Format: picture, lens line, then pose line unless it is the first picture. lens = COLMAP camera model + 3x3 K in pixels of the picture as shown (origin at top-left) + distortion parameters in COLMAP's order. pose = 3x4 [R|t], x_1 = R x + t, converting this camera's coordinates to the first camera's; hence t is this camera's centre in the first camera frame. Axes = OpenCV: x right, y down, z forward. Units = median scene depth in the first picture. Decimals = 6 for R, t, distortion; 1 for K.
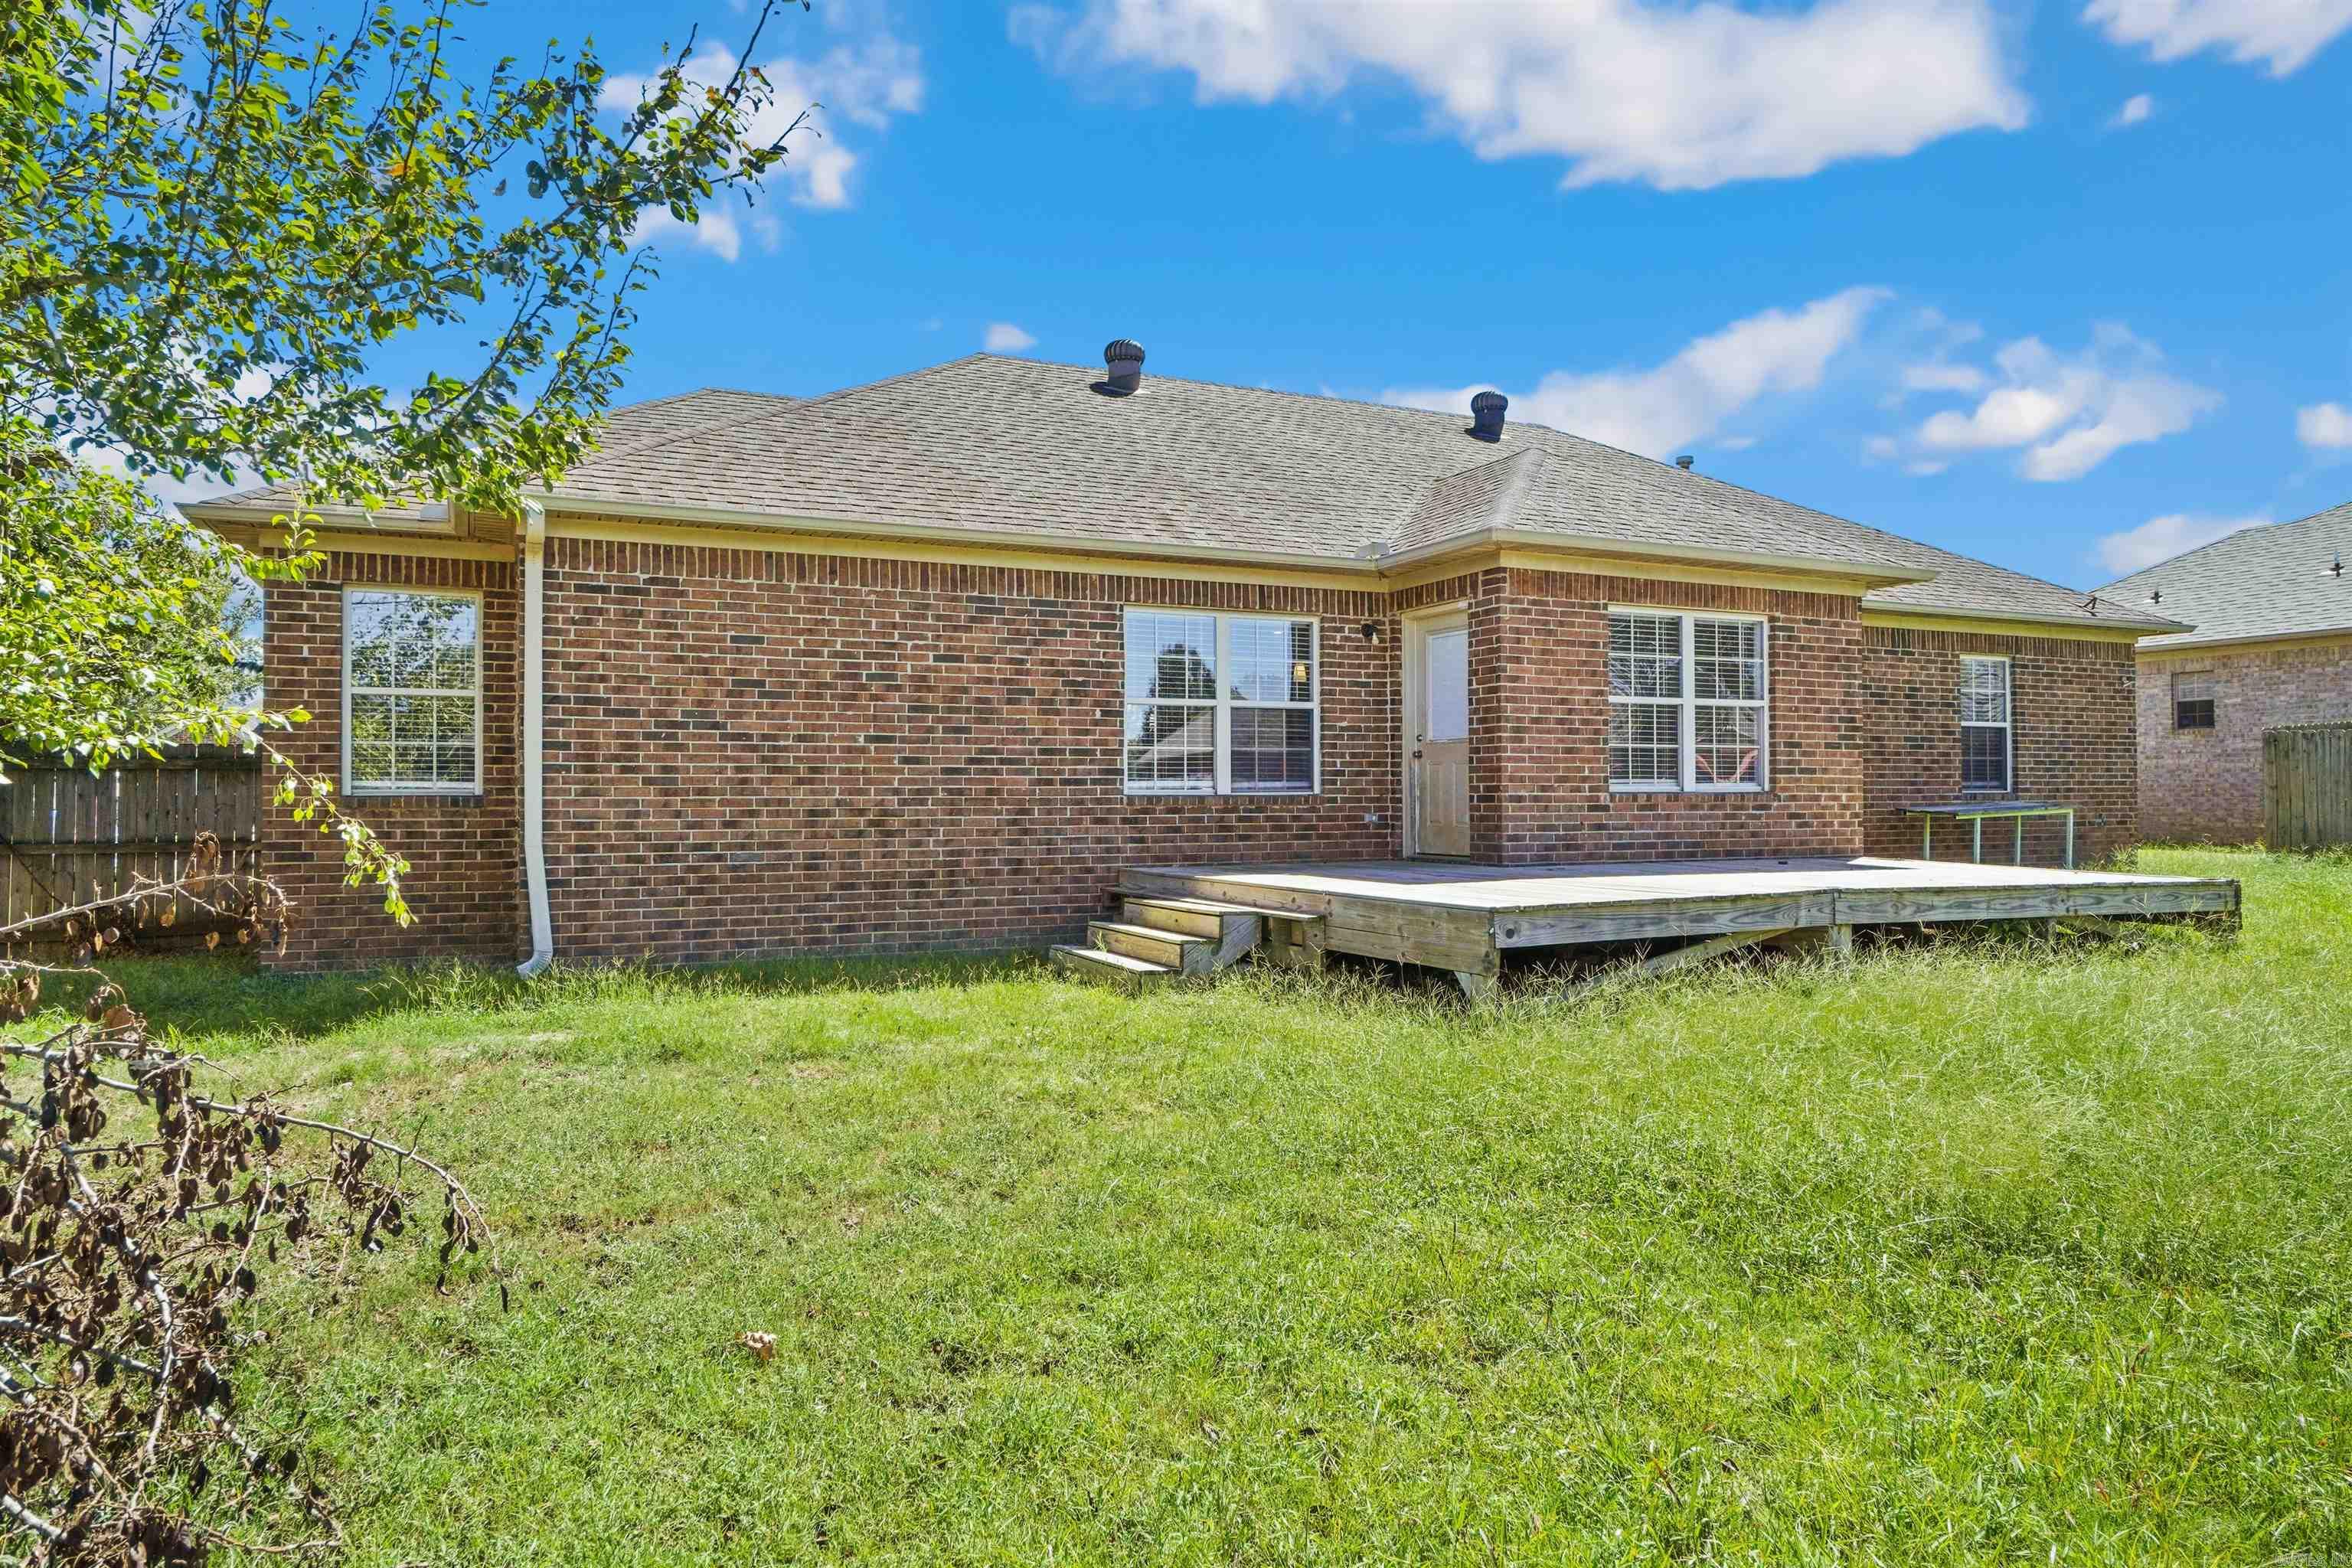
lens RADIAL K [[1444.9, 0, 1175.2], [0, 1444.9, 784.5], [0, 0, 1]] dist [0.013382, 0.004430]
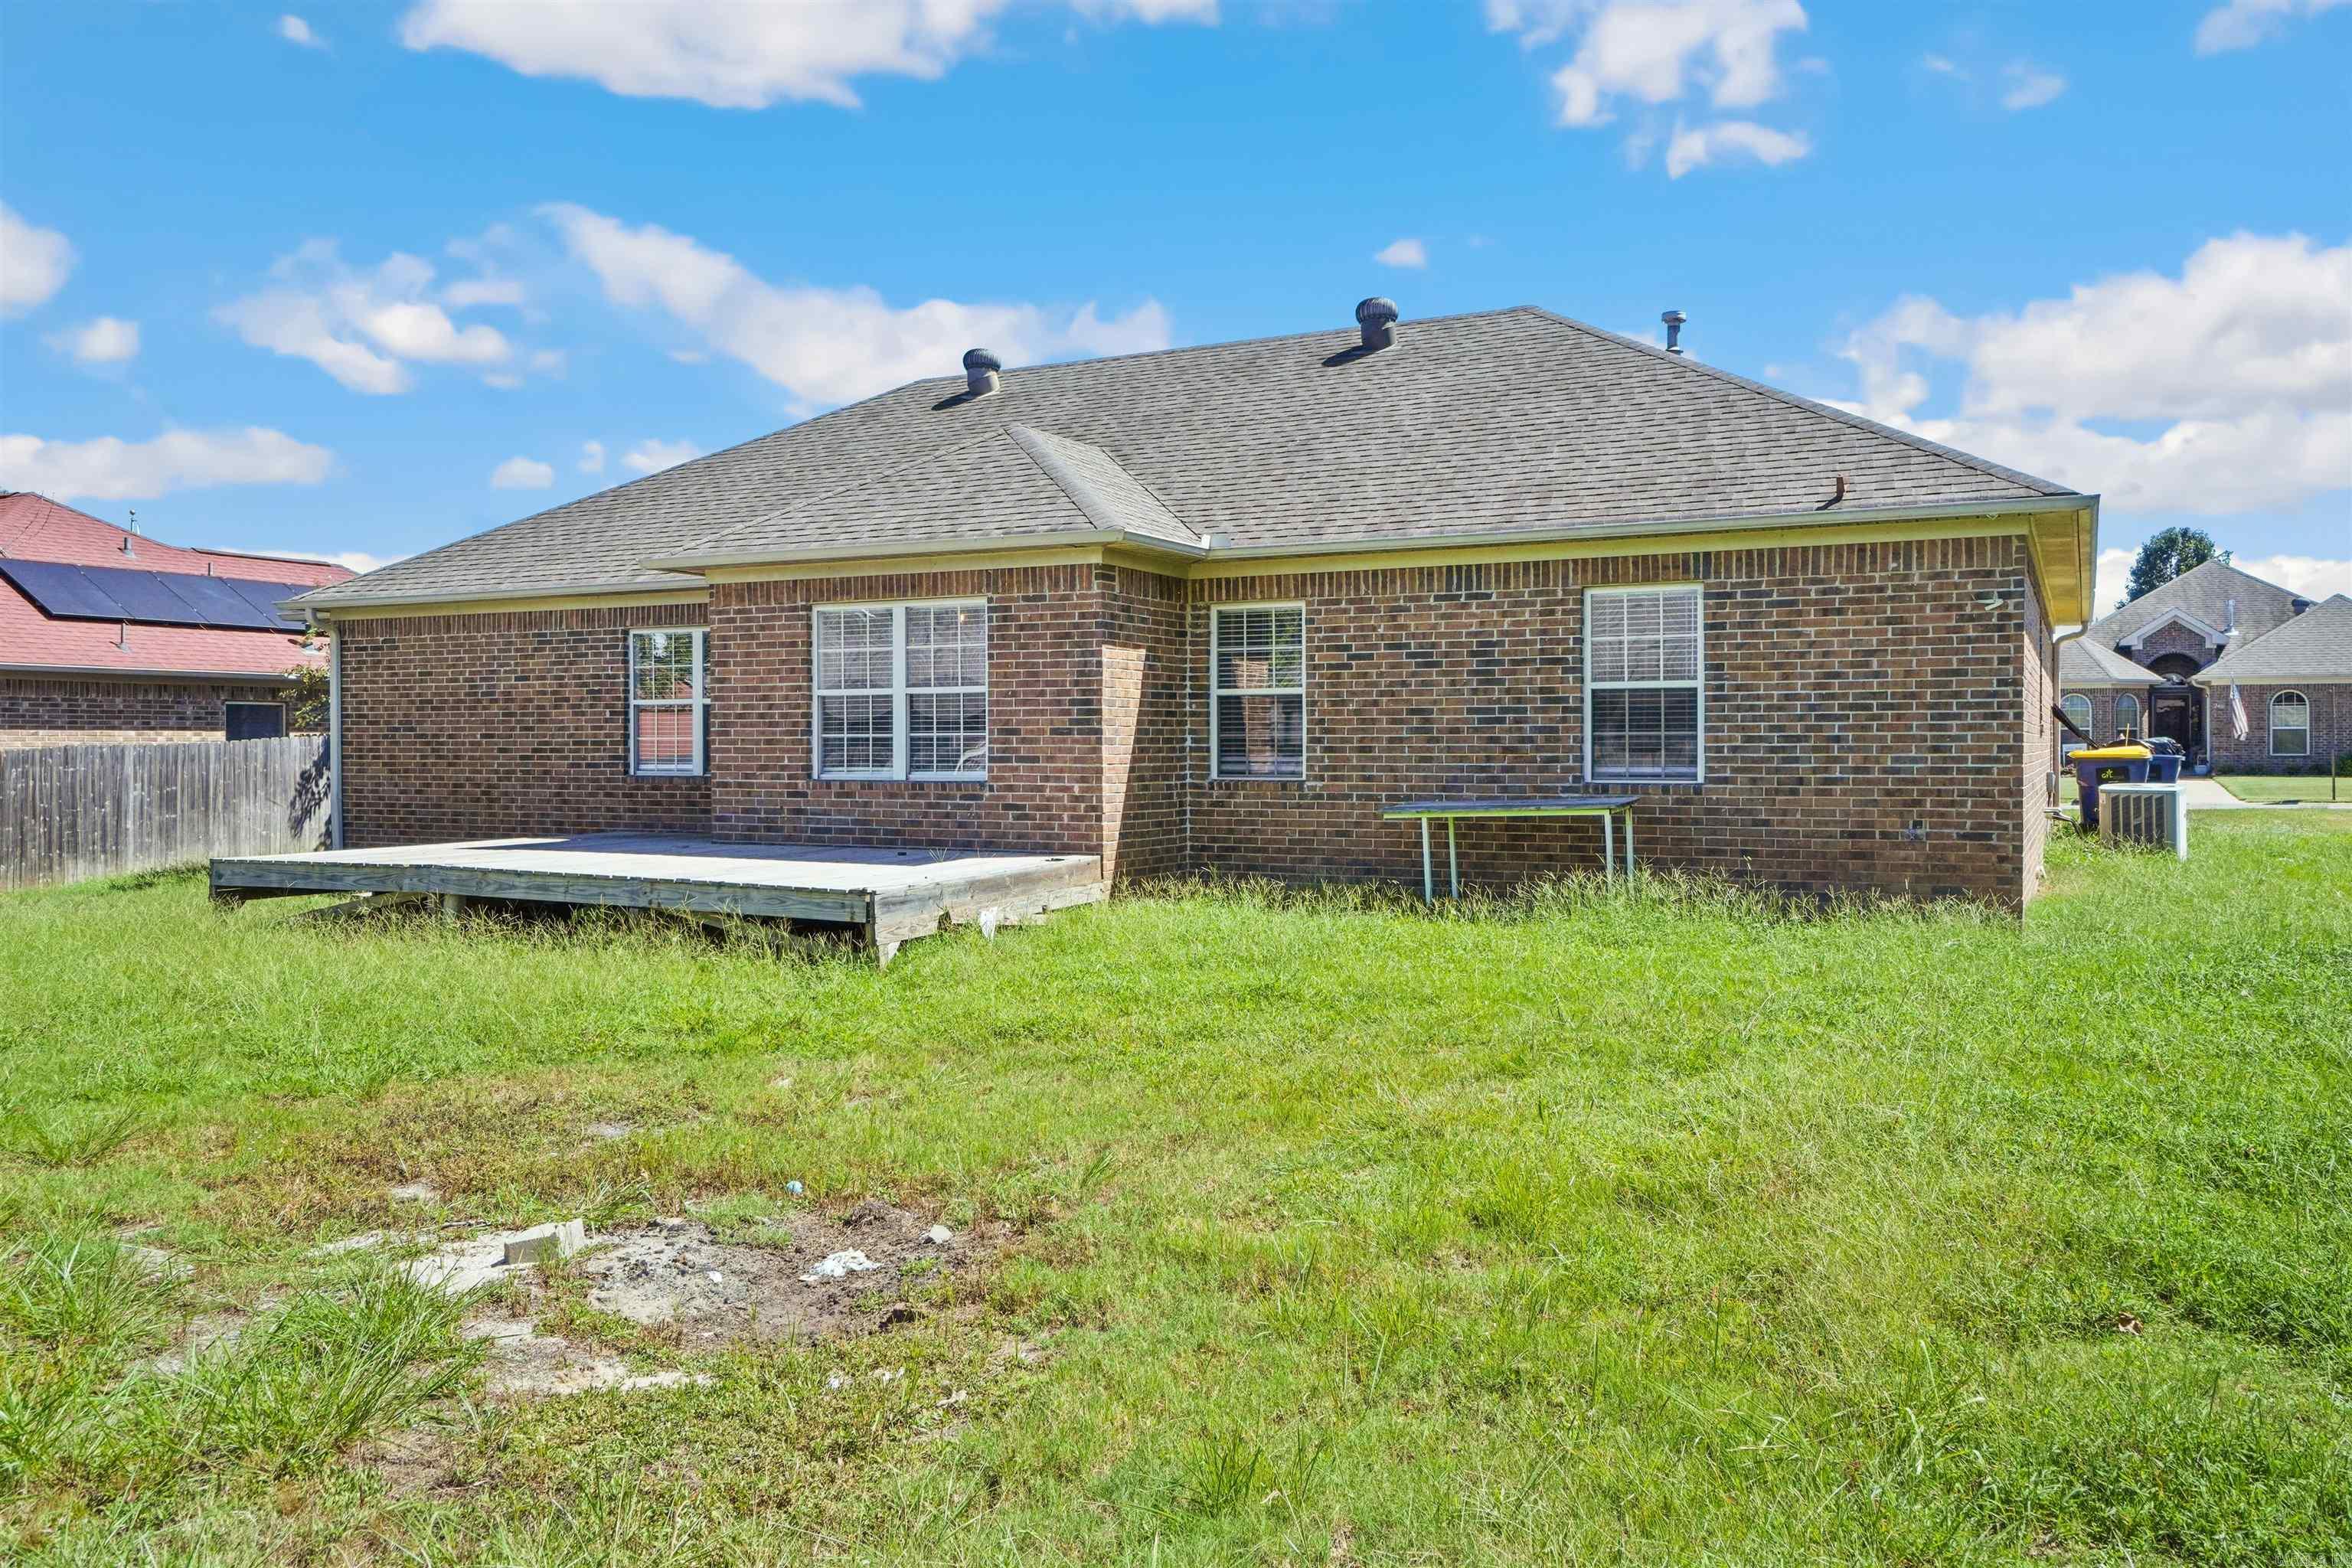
lens RADIAL K [[1810.1, 0, 1176.4], [0, 1810.1, 777.2], [0, 0, 1]] dist [0.016740, 0.003497]
pose [[0.599709, 0.017622, -0.800024, 1.535626], [0.008888, 0.999549, 0.028680, -0.032828], [0.800169, -0.024311, 0.599282, 0.406960]]
